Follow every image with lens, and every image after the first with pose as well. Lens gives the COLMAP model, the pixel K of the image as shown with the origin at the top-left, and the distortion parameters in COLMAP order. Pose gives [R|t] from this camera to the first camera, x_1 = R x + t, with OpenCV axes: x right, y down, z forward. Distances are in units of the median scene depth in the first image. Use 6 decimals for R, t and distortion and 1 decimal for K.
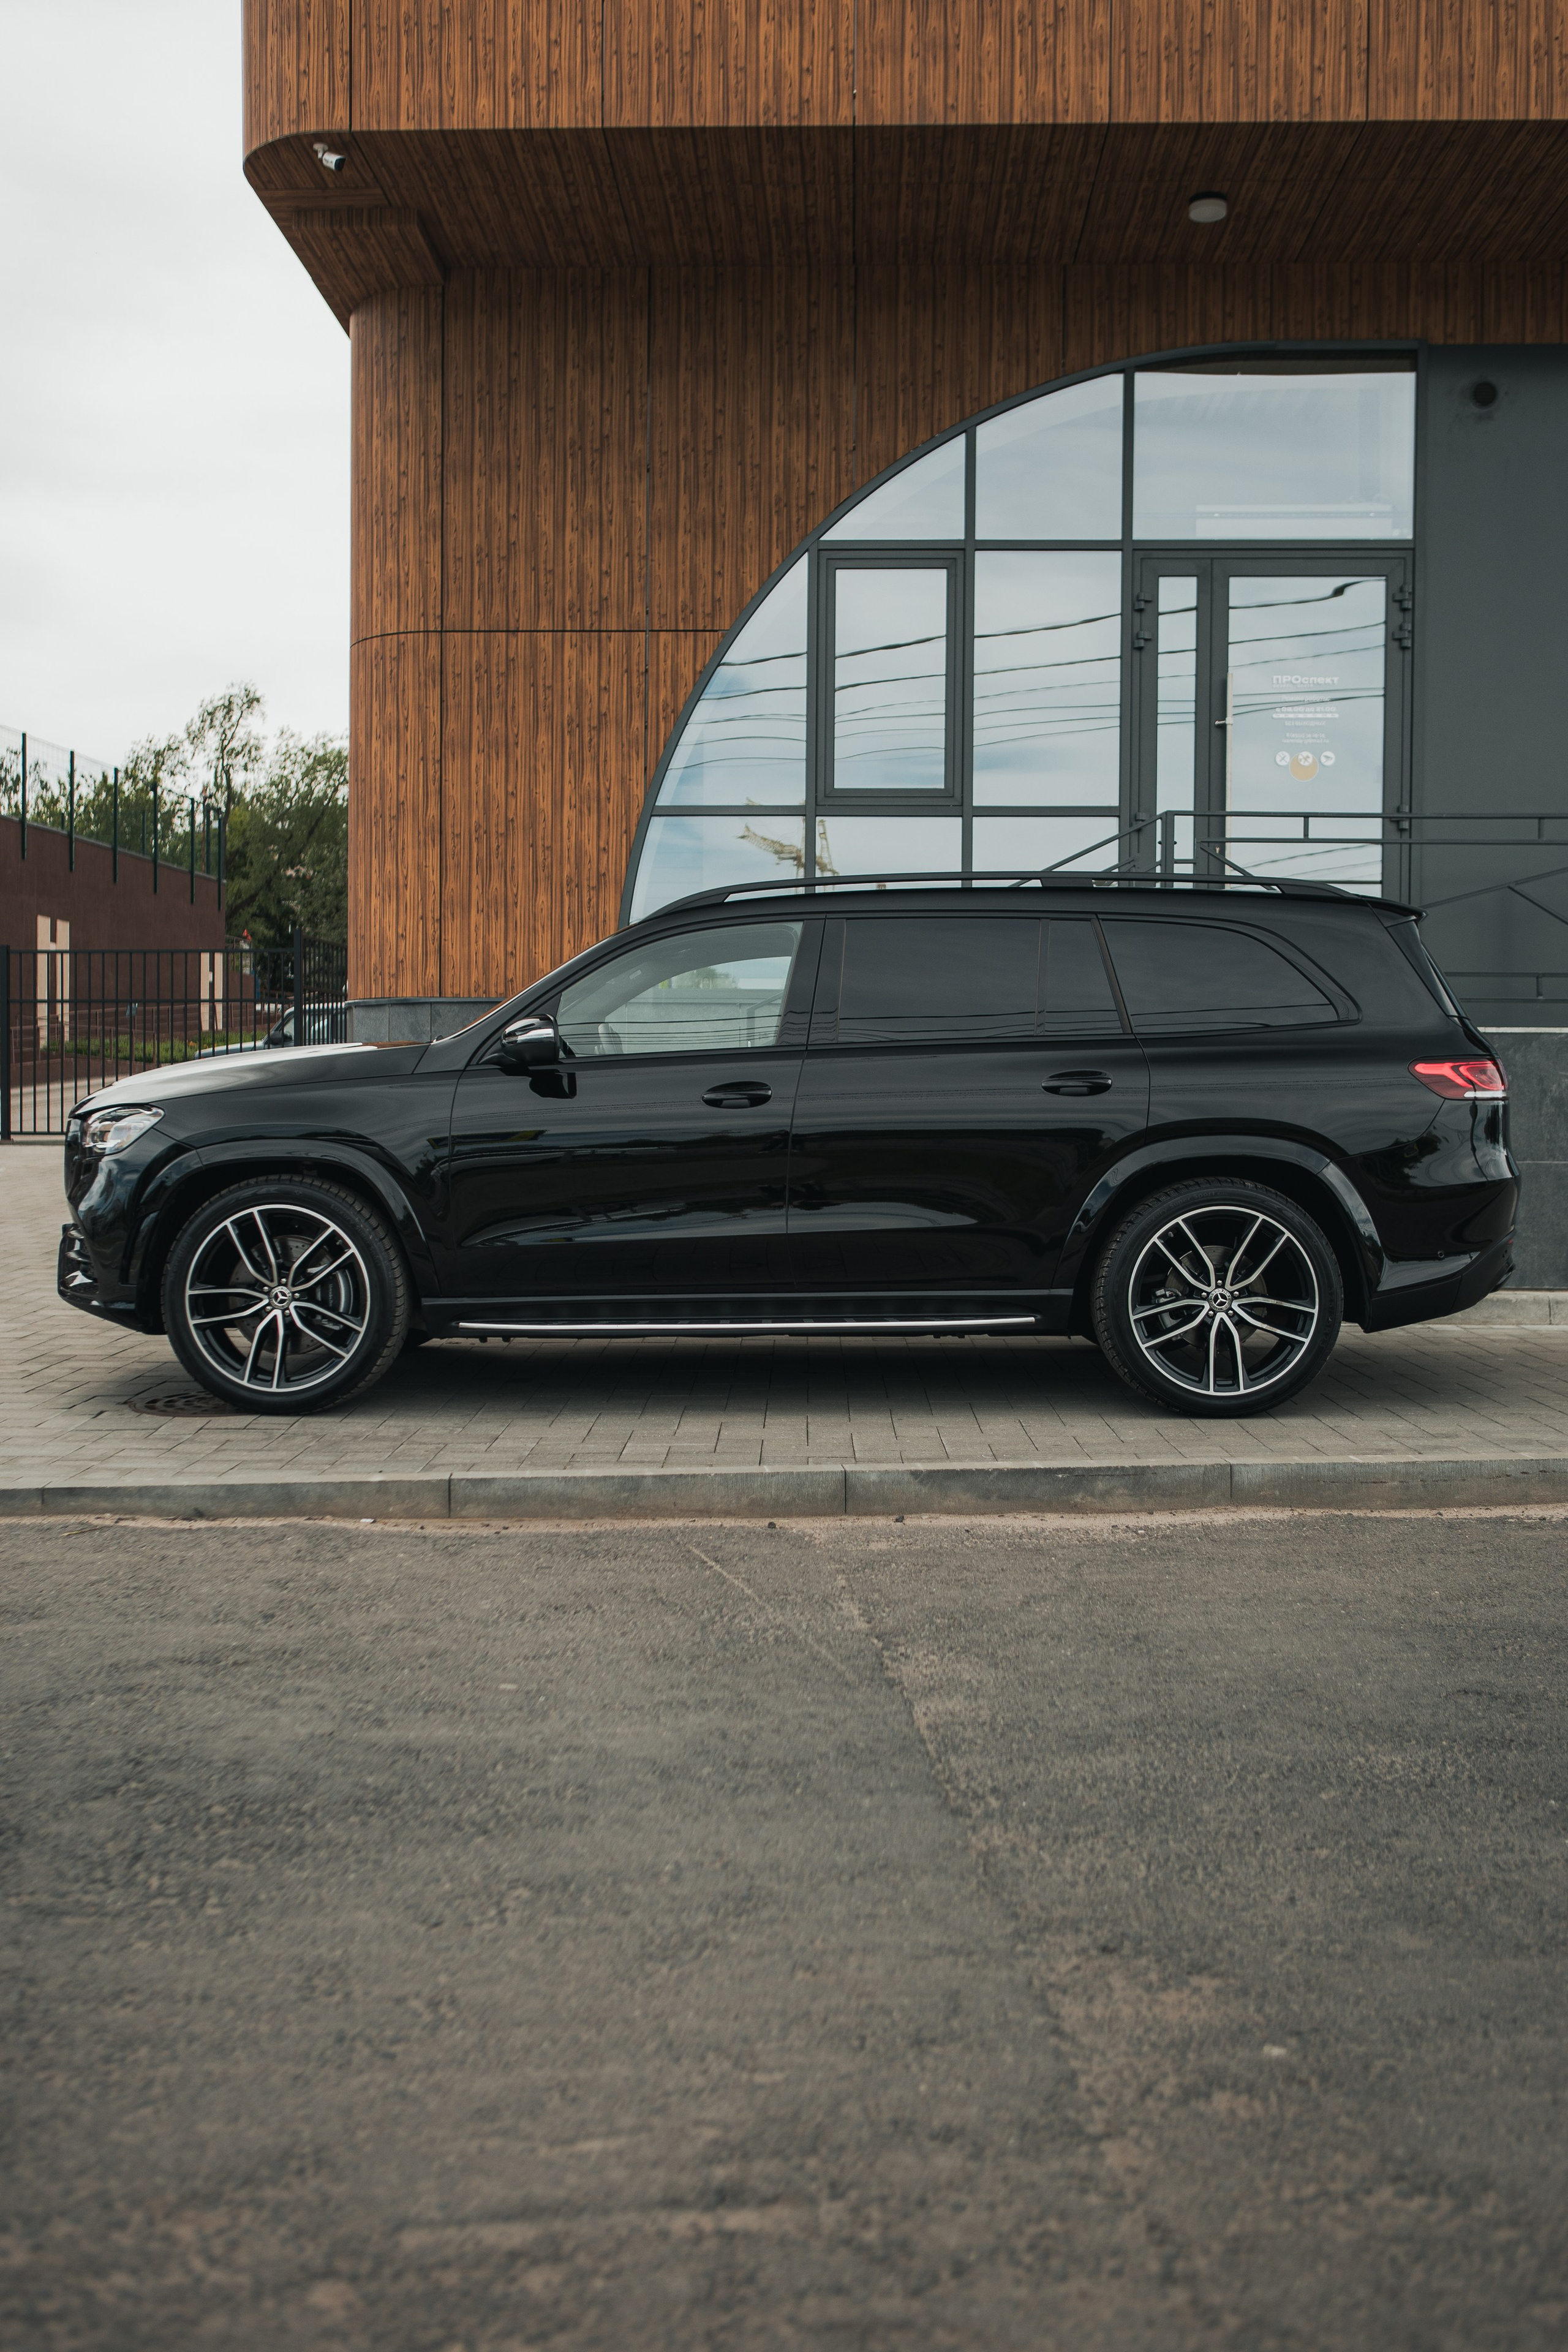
lens RADIAL K [[2187.1, 0, 776.7], [0, 2187.1, 1174.2], [0, 0, 1]] dist [0.005049, 0.000000]
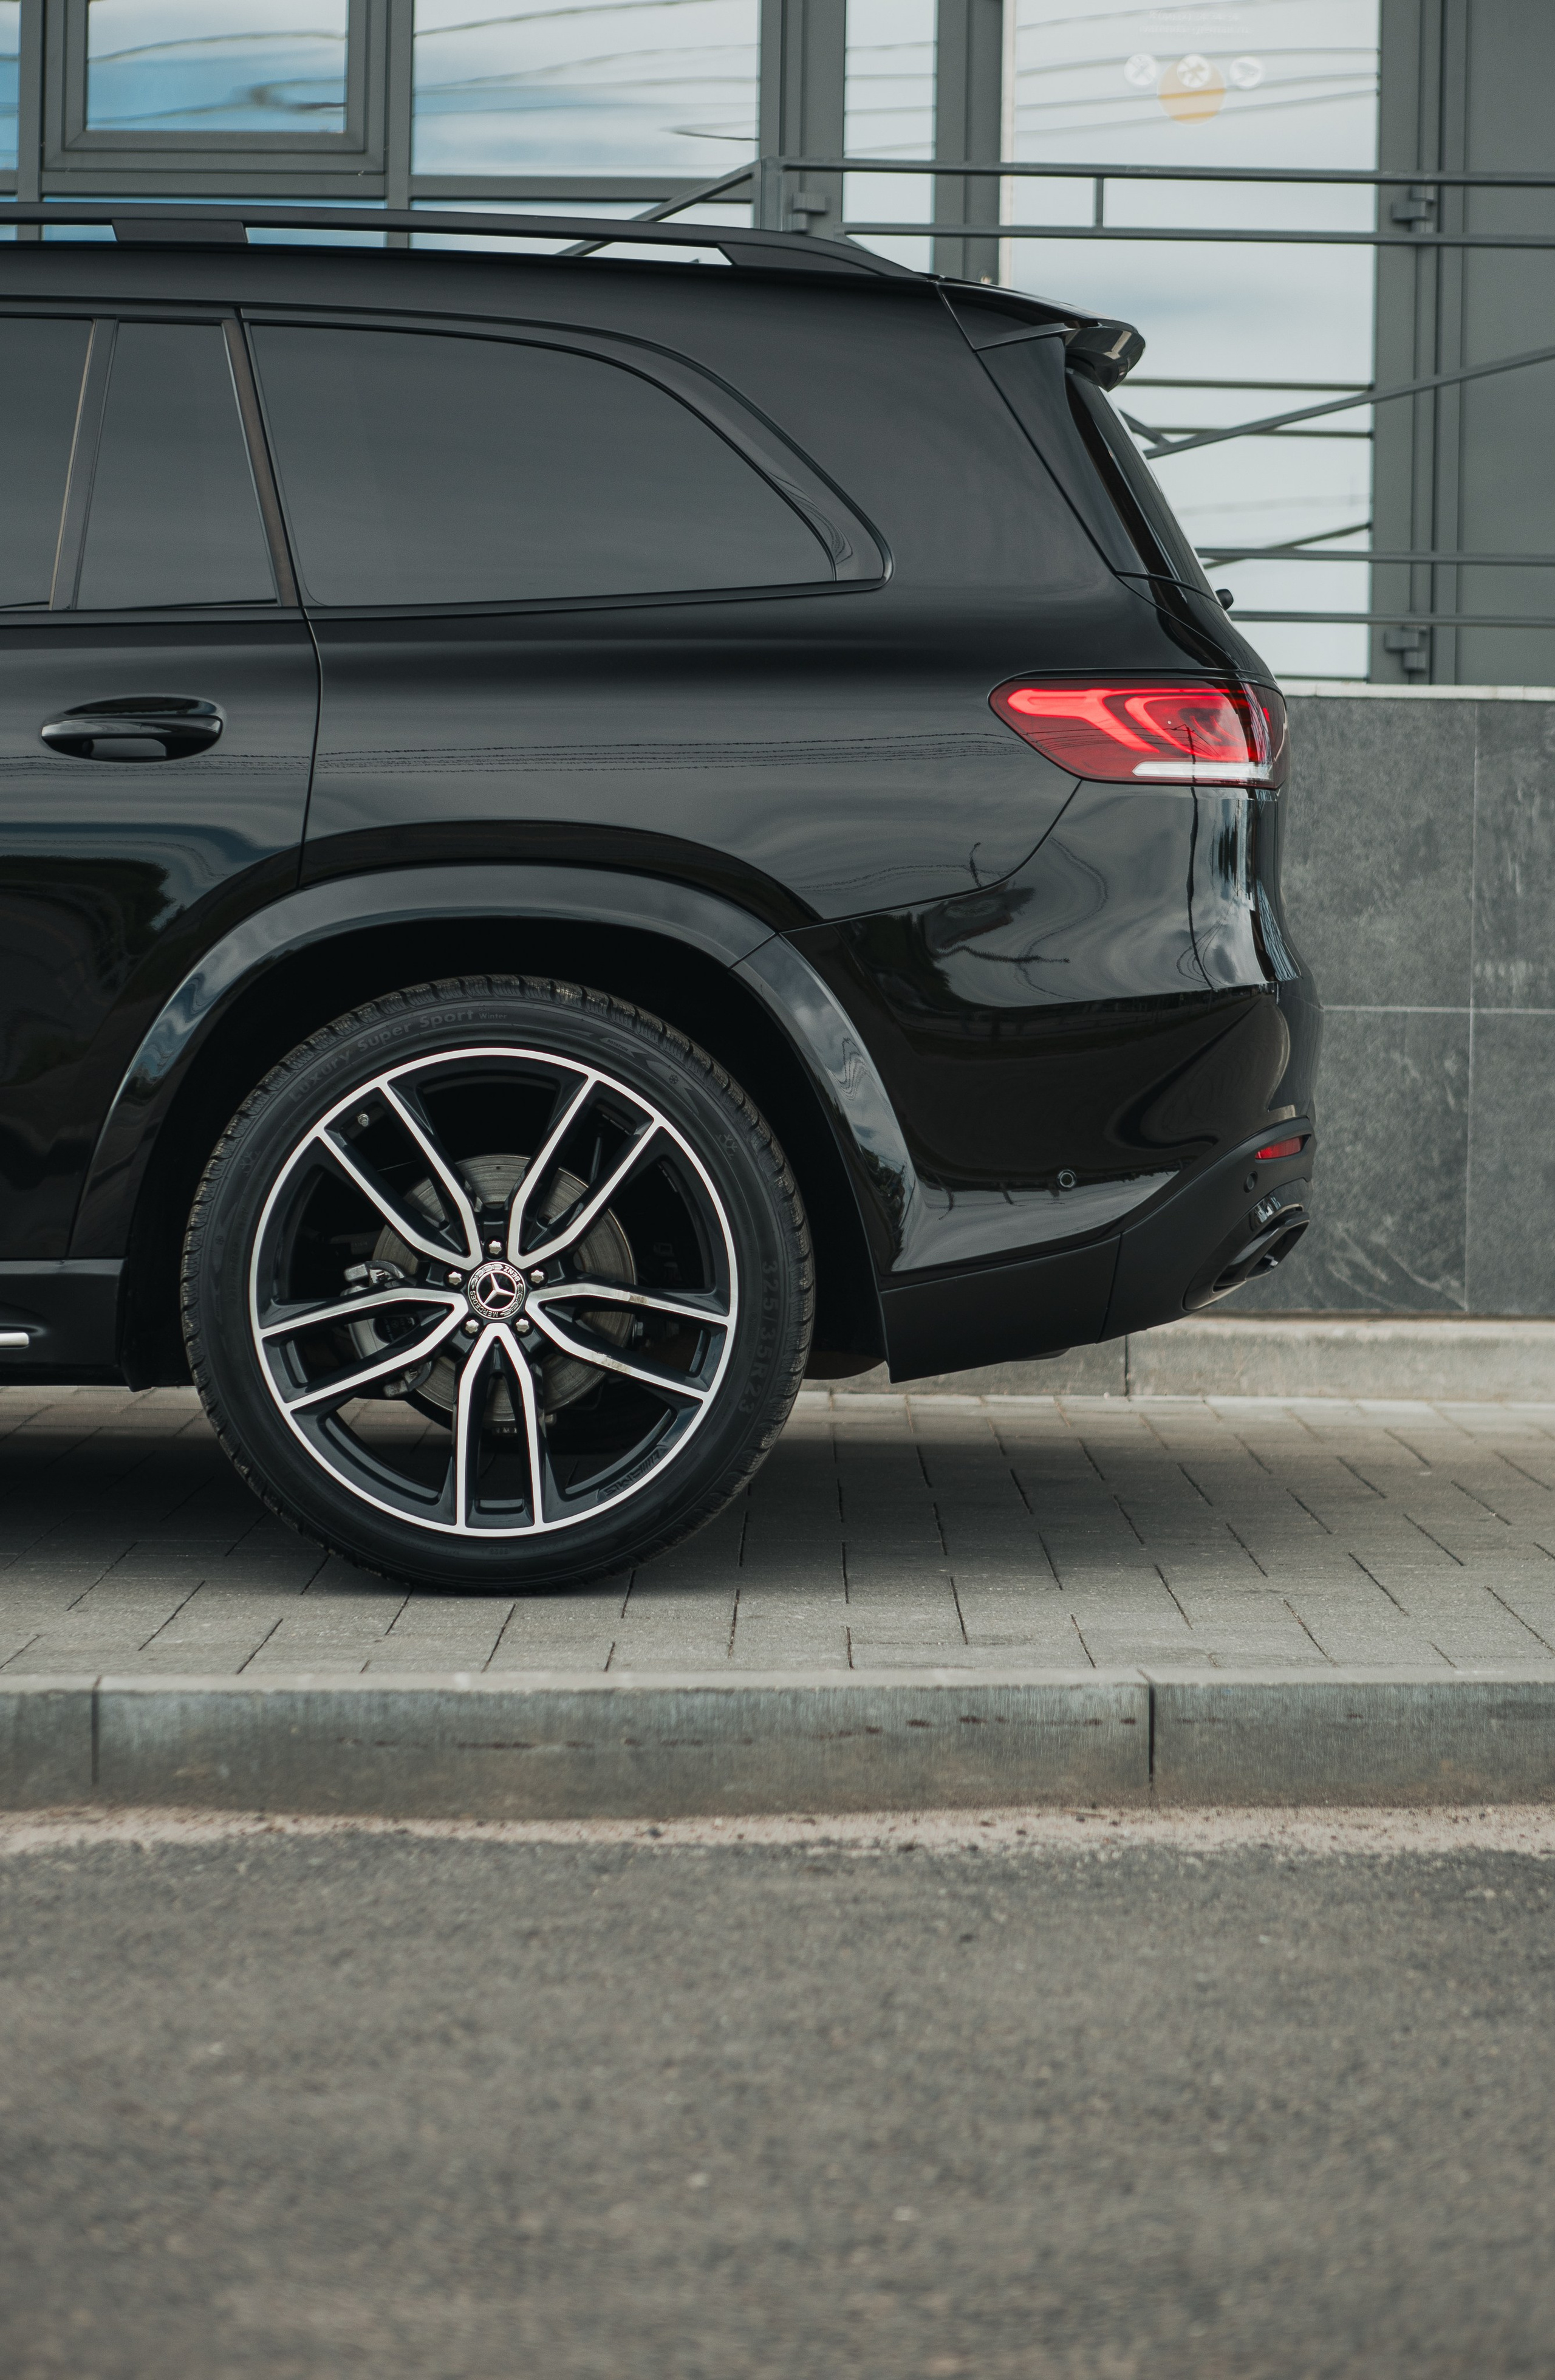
lens RADIAL K [[4453.2, 0, 766.0], [0, 4453.2, 1181.7], [0, 0, 1]] dist [-0.101083, 0.000000]
pose [[0.999947, 0.009098, 0.004757, 0.156203], [-0.009109, 0.999956, 0.002208, 0.022775], [-0.004737, -0.002251, 0.999986, 0.132286]]
